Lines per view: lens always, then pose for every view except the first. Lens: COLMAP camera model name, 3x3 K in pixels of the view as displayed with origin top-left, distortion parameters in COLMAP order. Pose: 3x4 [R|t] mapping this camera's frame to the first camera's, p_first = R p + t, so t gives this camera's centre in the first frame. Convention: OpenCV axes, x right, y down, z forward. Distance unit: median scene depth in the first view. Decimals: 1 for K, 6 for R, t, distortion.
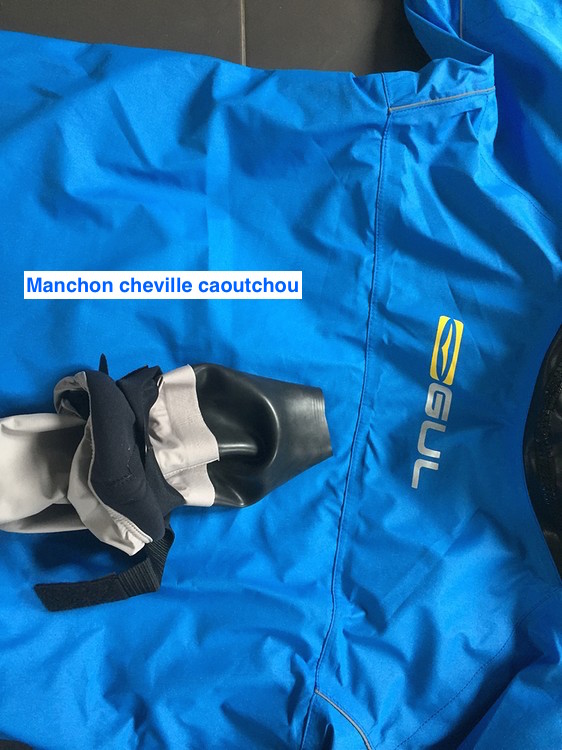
lens RADIAL K [[626.0, 0, 282.4], [0, 626.0, 376.5], [0, 0, 1]] dist [0.012344, -0.029640]
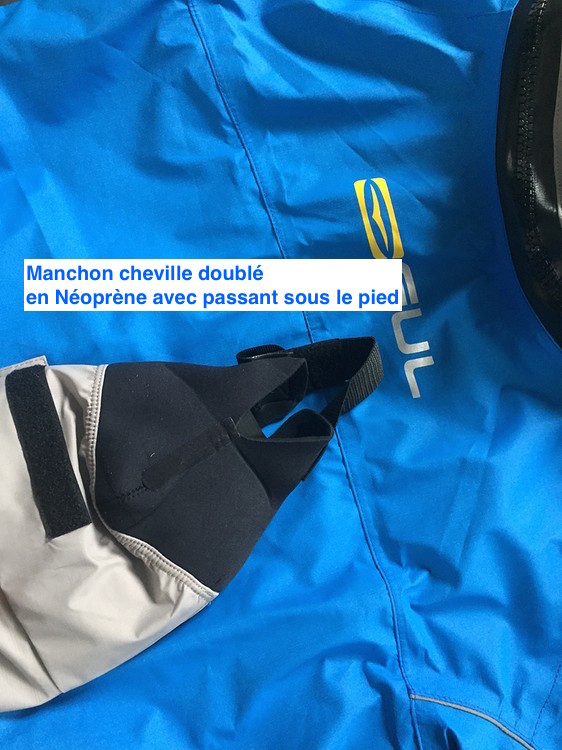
lens RADIAL K [[626.0, 0, 285.4], [0, 626.0, 377.8], [0, 0, 1]] dist [0.012344, -0.029640]
pose [[0.904950, -0.424390, 0.030961, 0.050311], [0.424514, 0.905417, 0.002758, 0.084559], [-0.029203, 0.010648, 0.999517, 0.232060]]
